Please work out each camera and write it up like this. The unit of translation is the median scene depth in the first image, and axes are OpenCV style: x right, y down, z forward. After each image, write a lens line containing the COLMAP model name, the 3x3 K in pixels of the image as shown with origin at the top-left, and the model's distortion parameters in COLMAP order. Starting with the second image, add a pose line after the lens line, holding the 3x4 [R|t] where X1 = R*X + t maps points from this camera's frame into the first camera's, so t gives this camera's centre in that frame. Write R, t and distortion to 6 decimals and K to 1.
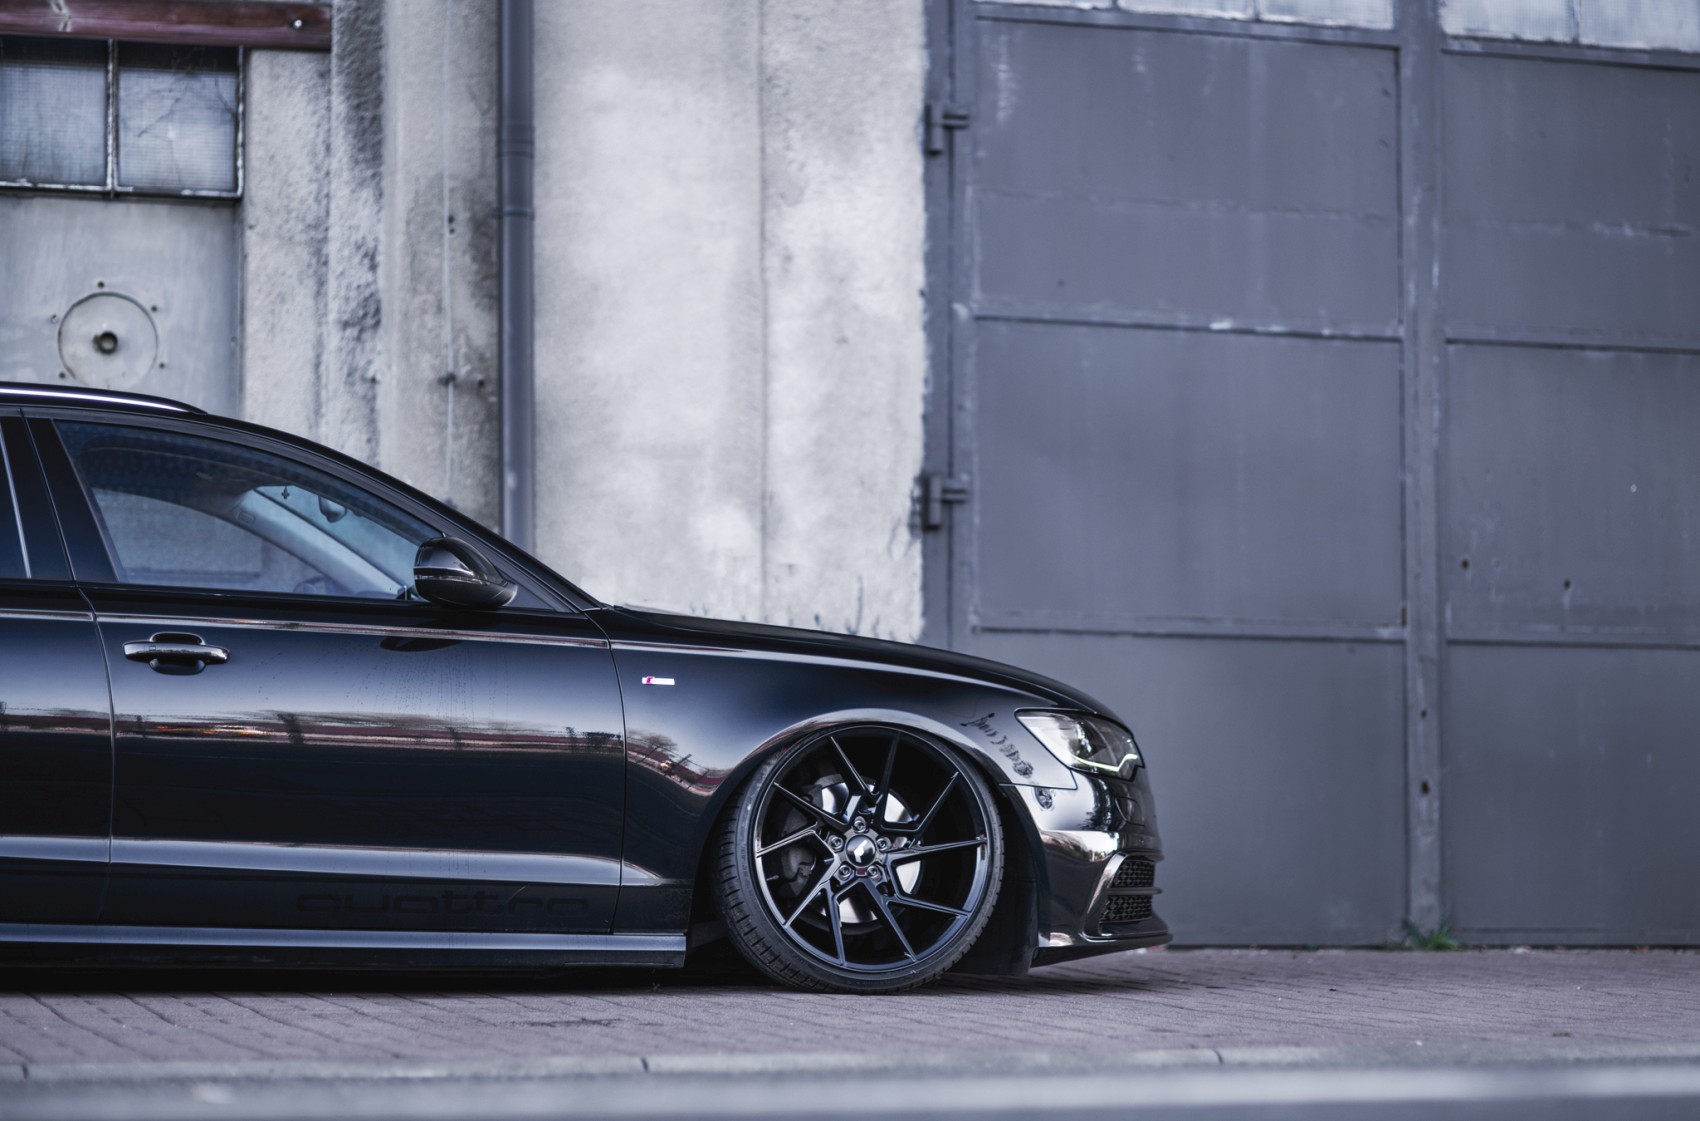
lens RADIAL K [[4274.0, 0, 850.0], [0, 4274.0, 564.1], [0, 0, 1]] dist [-0.018094, 0.000000]
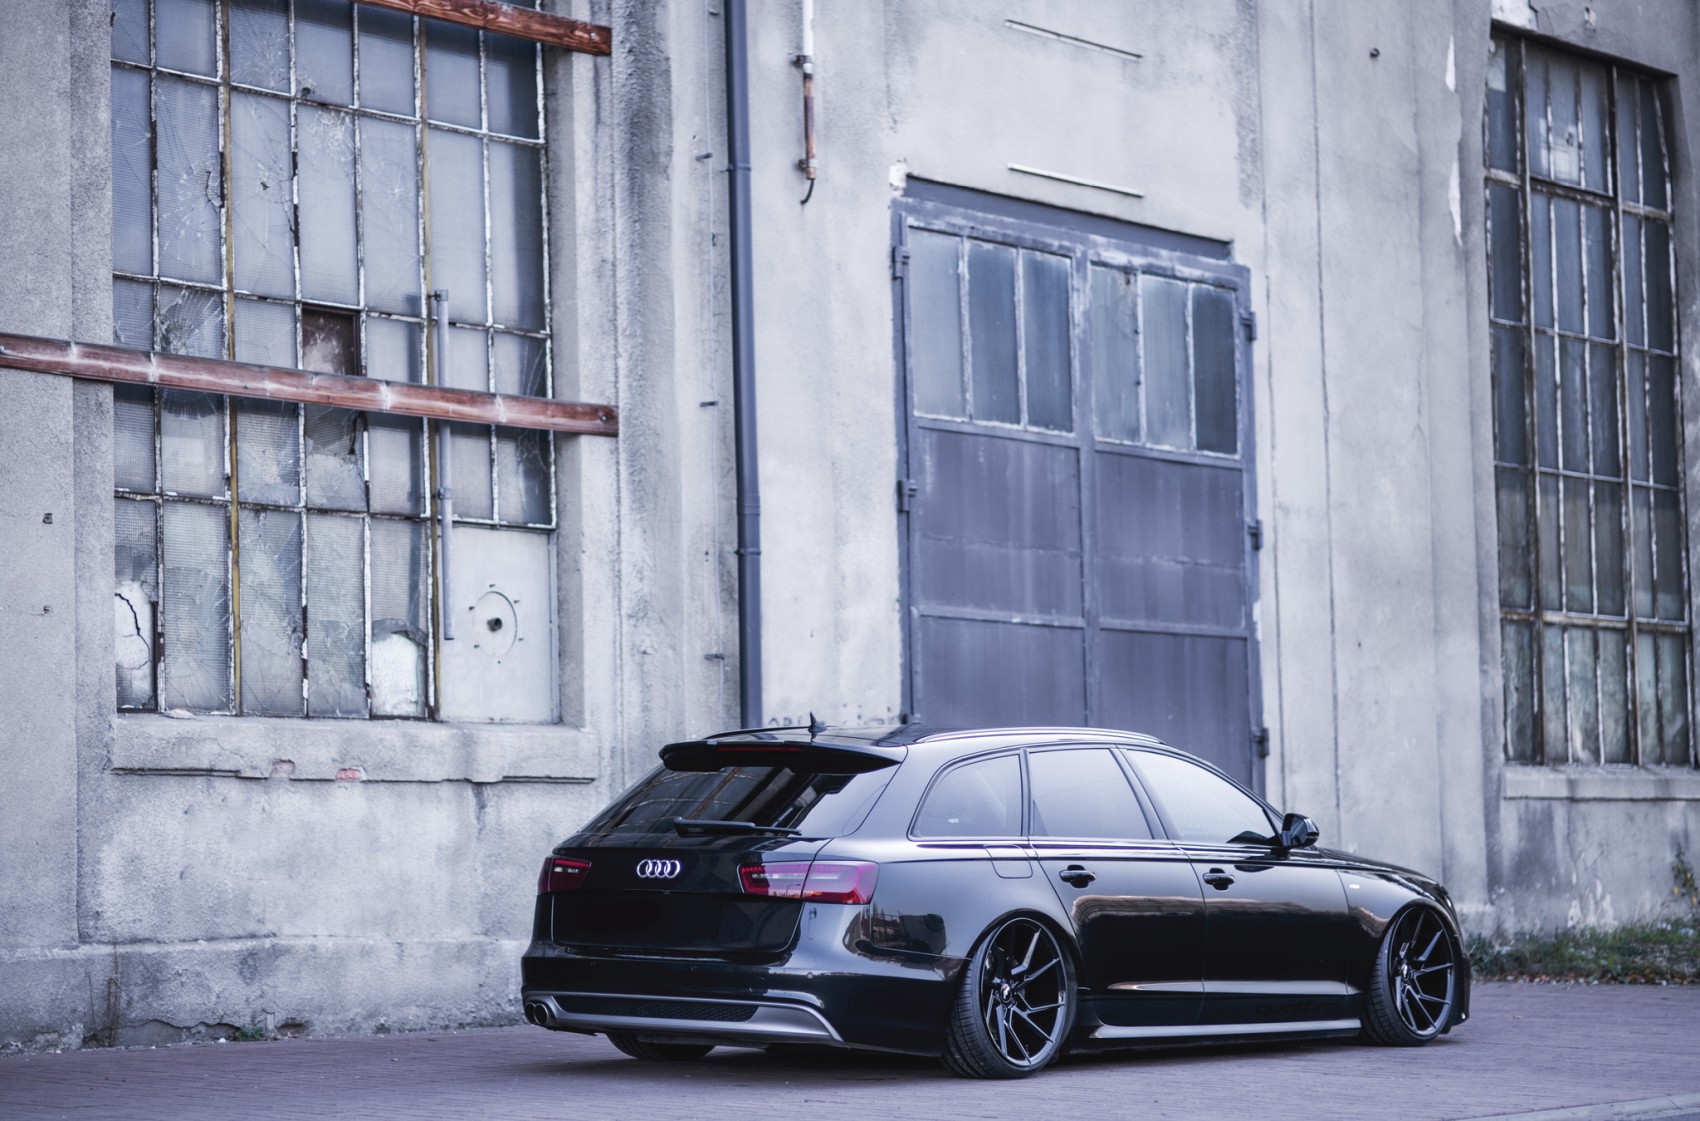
lens RADIAL K [[4274.0, 0, 839.5], [0, 4274.0, 565.2], [0, 0, 1]] dist [-0.018094, 0.000000]
pose [[0.812971, 0.029602, 0.581551, -0.943815], [-0.034738, 0.999394, -0.002309, -0.072849], [-0.581267, -0.018325, 0.813507, -0.293776]]
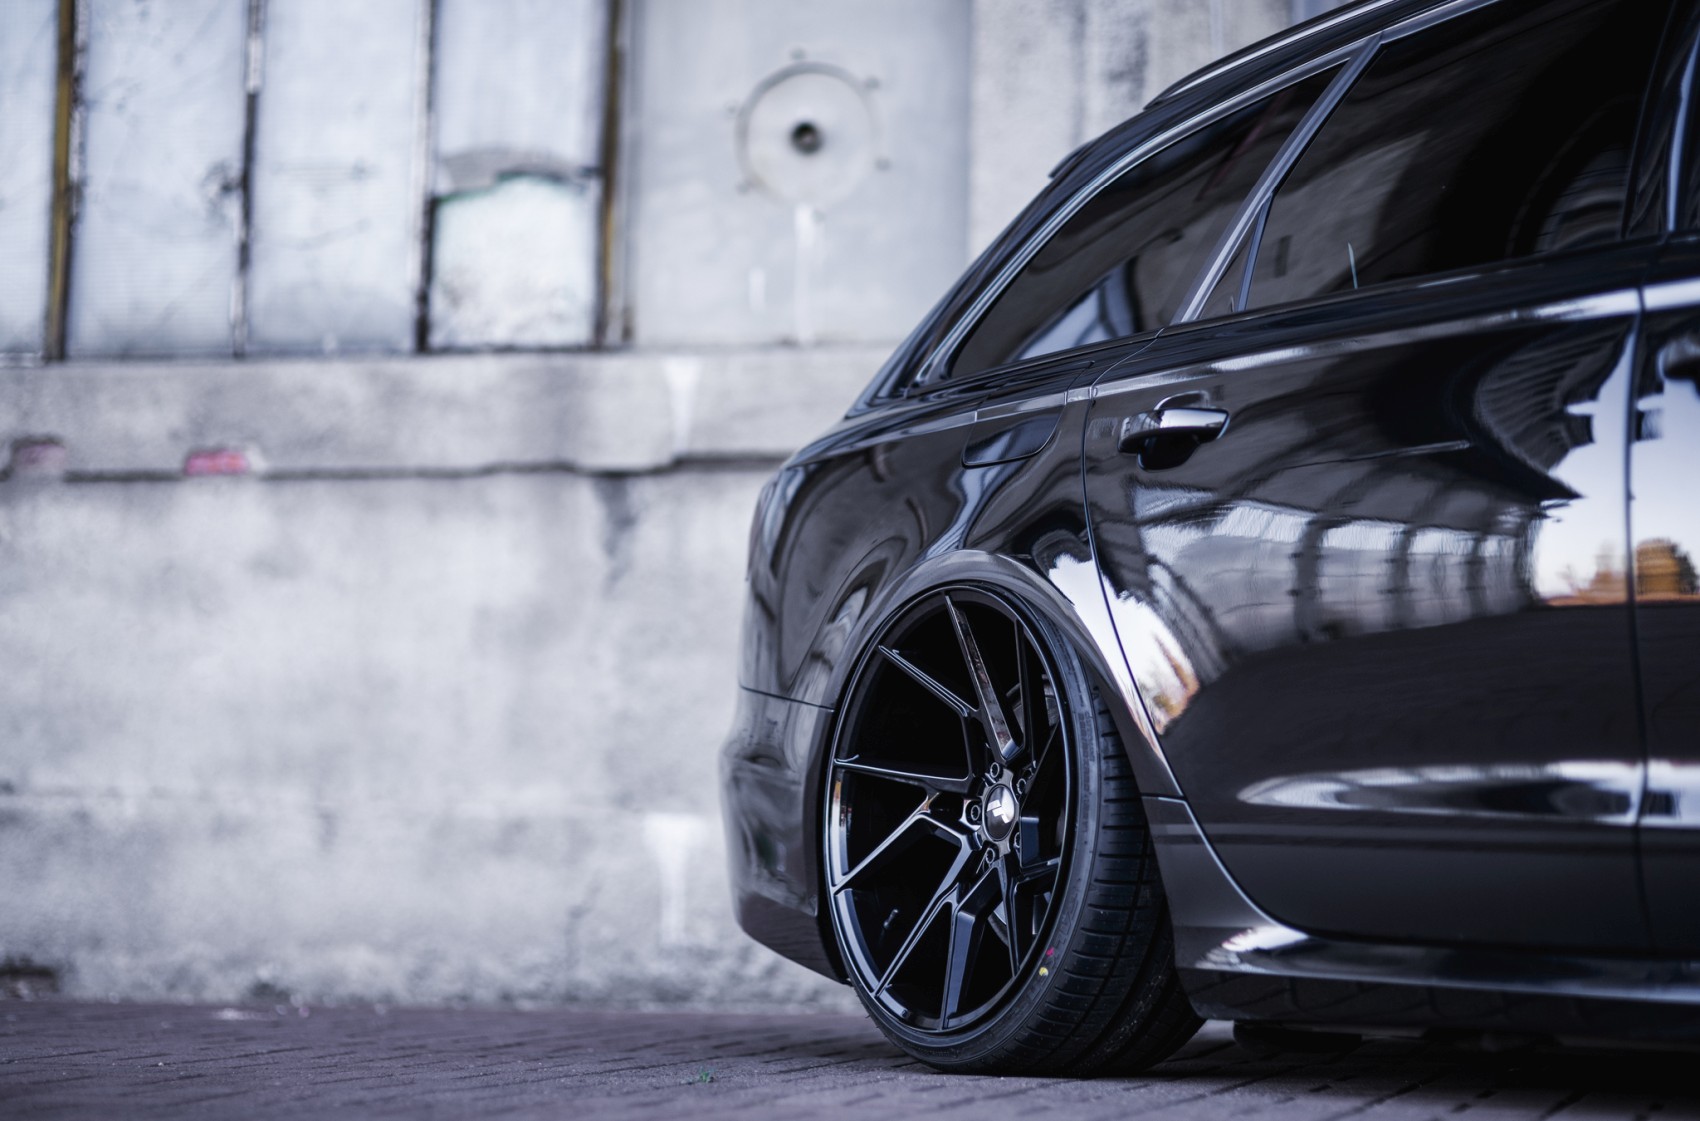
lens RADIAL K [[4274.0, 0, 860.8], [0, 4274.0, 545.2], [0, 0, 1]] dist [-0.018094, 0.000000]
pose [[0.868025, -0.040007, -0.494907, 0.171188], [0.026840, 0.999072, -0.033687, 0.037322], [0.495795, 0.015957, 0.868293, 0.402197]]
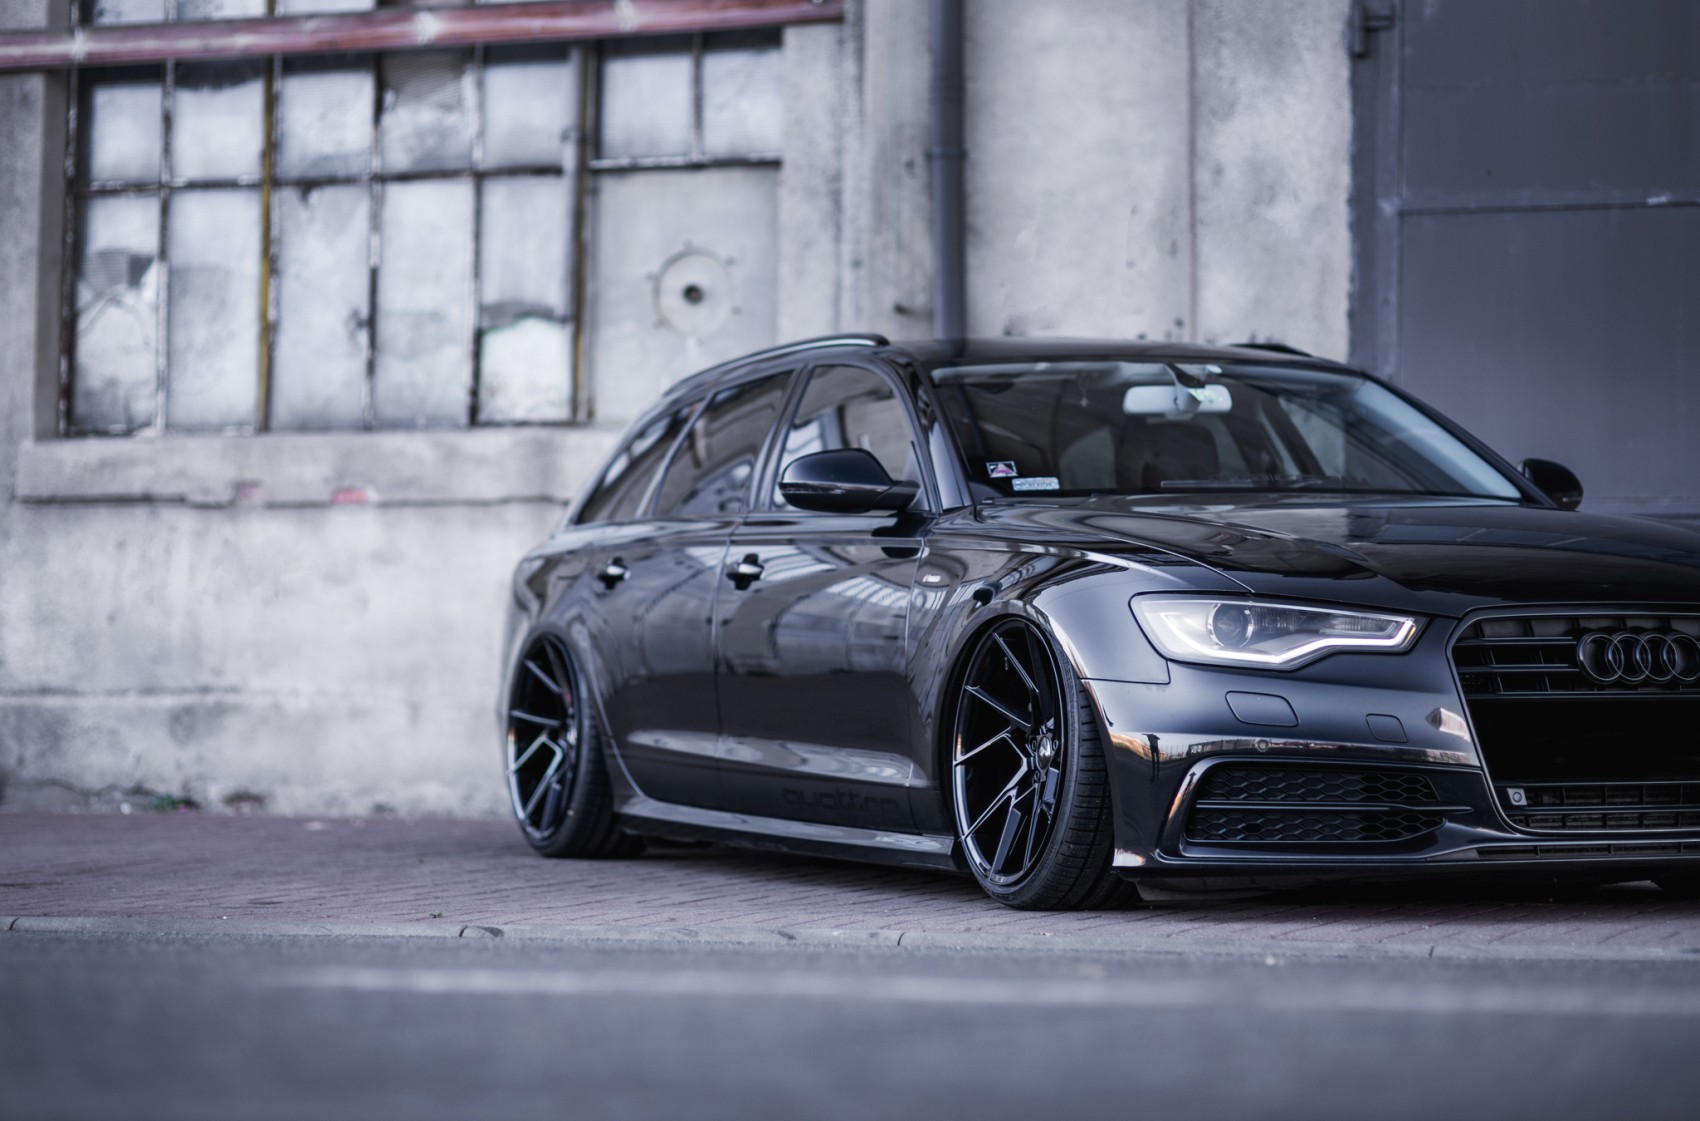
lens RADIAL K [[4095.1, 0, 894.7], [0, 4095.1, 523.9], [0, 0, 1]] dist [-0.023317, 0.000000]
pose [[0.808653, -0.030723, -0.587483, 0.511068], [0.043869, 0.999004, 0.008141, 0.003303], [0.586648, -0.032355, 0.809196, 0.136840]]
